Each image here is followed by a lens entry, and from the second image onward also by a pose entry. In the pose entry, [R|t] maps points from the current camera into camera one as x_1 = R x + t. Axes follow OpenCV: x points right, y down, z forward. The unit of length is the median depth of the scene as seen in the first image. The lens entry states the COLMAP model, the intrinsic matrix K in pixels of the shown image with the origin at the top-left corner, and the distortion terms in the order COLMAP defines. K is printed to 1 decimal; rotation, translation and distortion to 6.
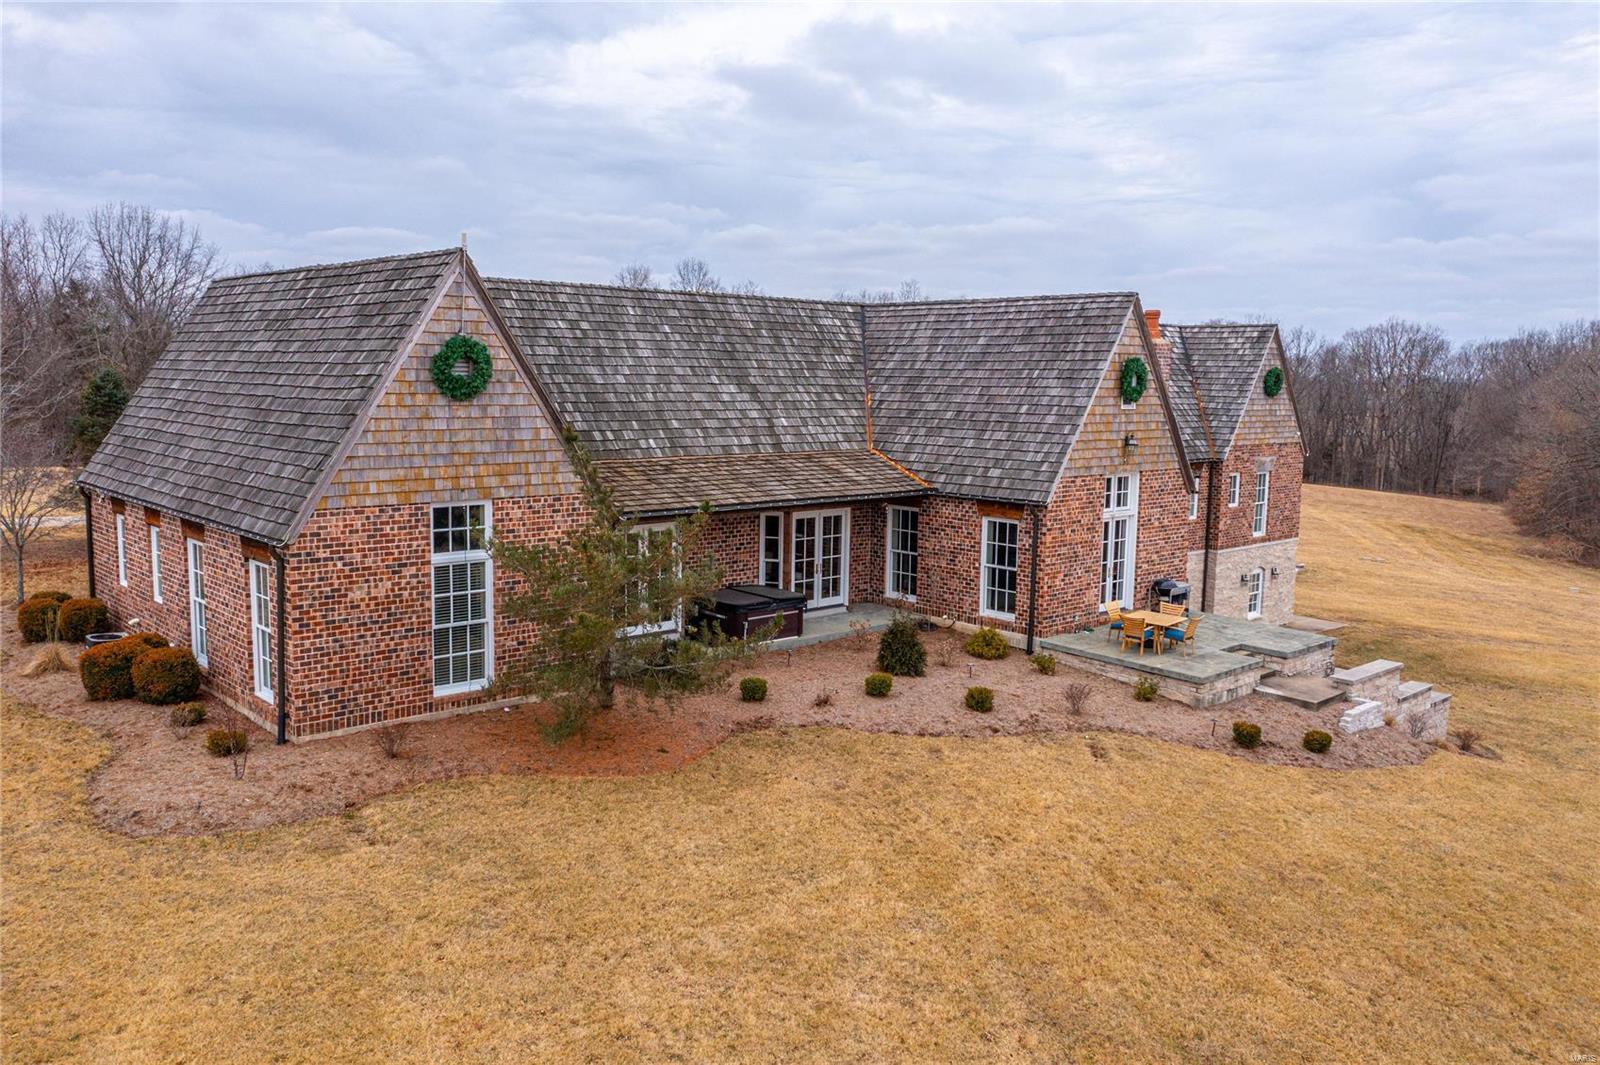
lens RADIAL K [[1284.4, 0, 800.0], [0, 1284.4, 532.5], [0, 0, 1]] dist [-0.017057, 0.004534]
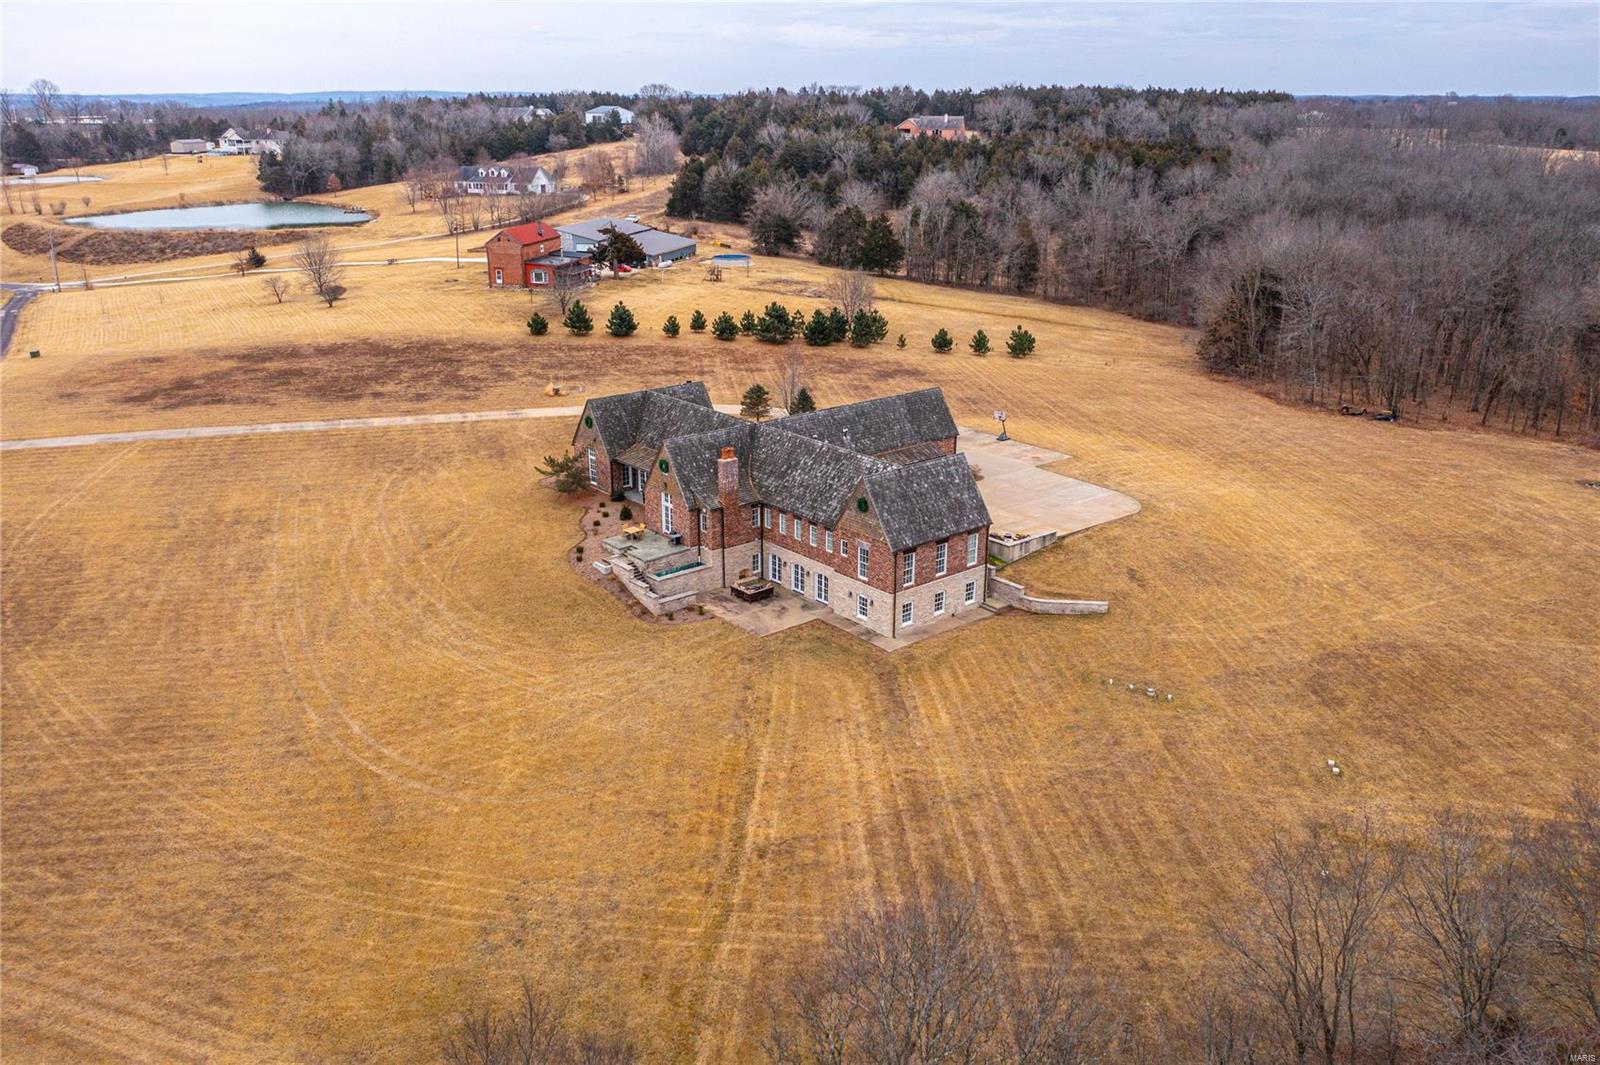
lens RADIAL K [[1284.4, 0, 800.0], [0, 1284.4, 532.5], [0, 0, 1]] dist [-0.017057, 0.004534]
pose [[-0.047803, 0.303057, -0.951773, 3.828149], [-0.130901, 0.942743, 0.306757, -1.133368], [0.990242, 0.139252, -0.005396, 1.562364]]
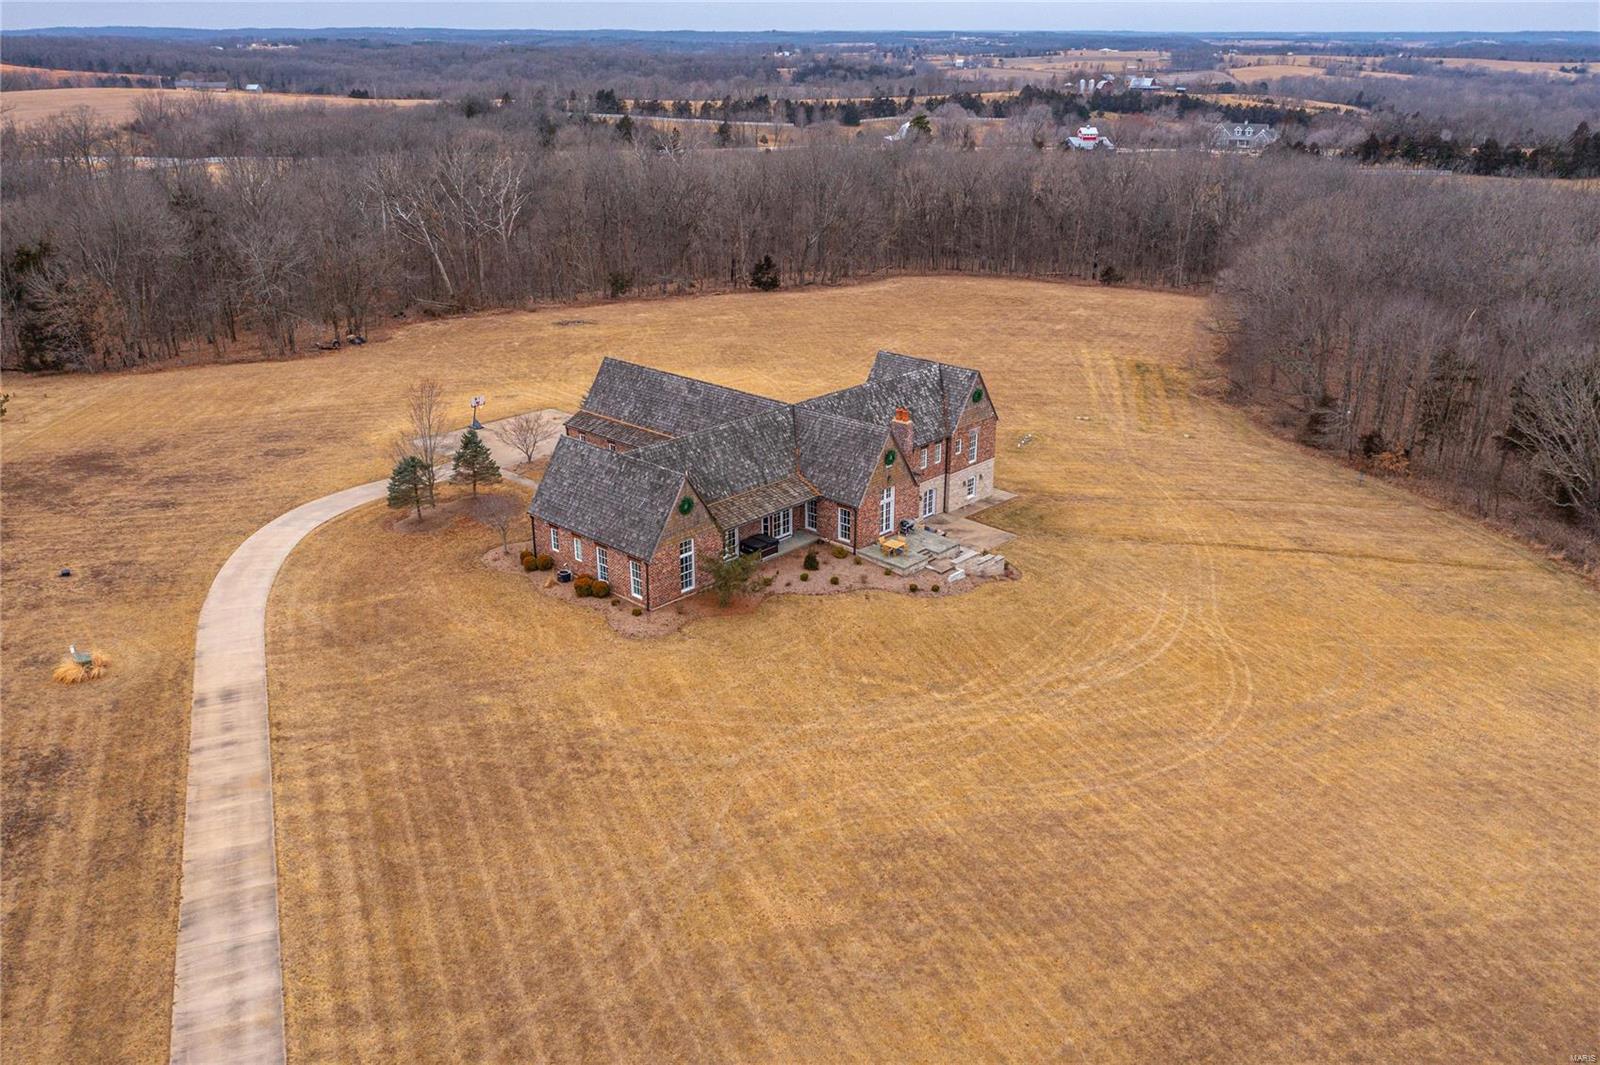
lens RADIAL K [[1284.4, 0, 800.0], [0, 1284.4, 532.5], [0, 0, 1]] dist [-0.017057, 0.004534]
pose [[0.997469, -0.043052, 0.056596, -0.122568], [0.028480, 0.971140, 0.236803, -0.717433], [-0.065157, -0.234591, 0.969908, -2.015897]]
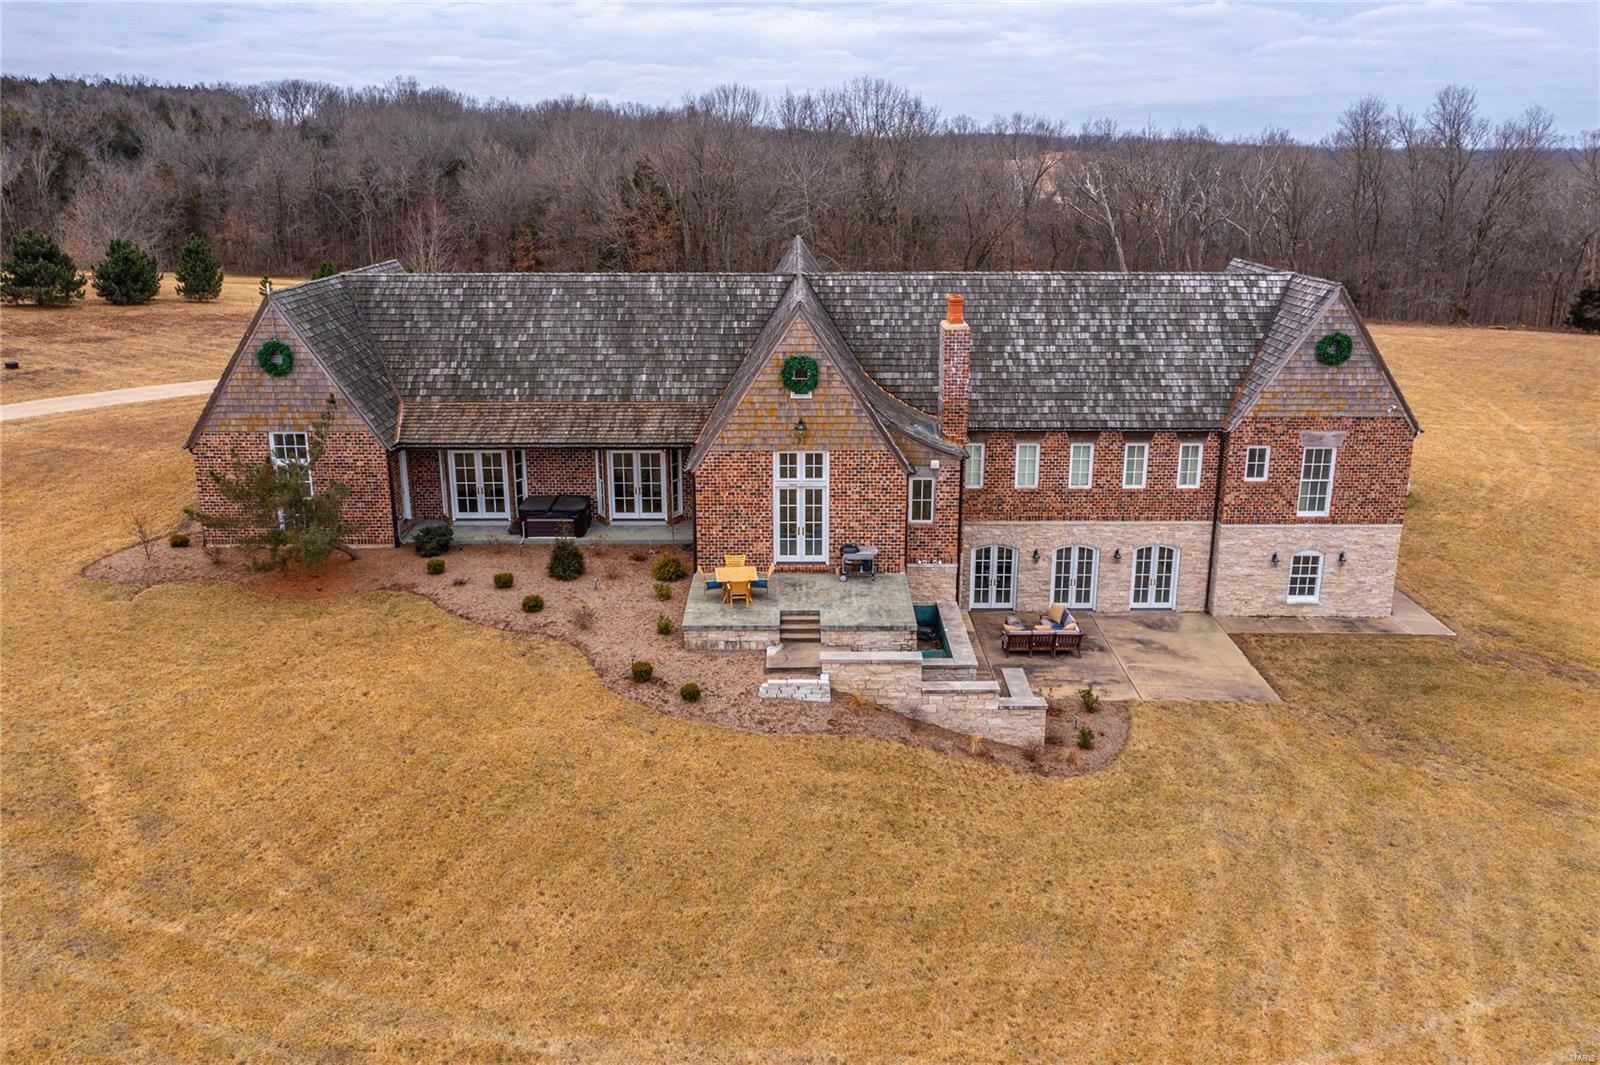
lens RADIAL K [[1273.1, 0, 773.2], [0, 1273.1, 533.9], [0, 0, 1]] dist [-0.034996, 0.000648]
pose [[0.730311, 0.175960, -0.660063, 1.169218], [-0.072659, 0.980783, 0.181065, -0.208373], [0.679239, -0.084274, 0.729062, 0.132136]]
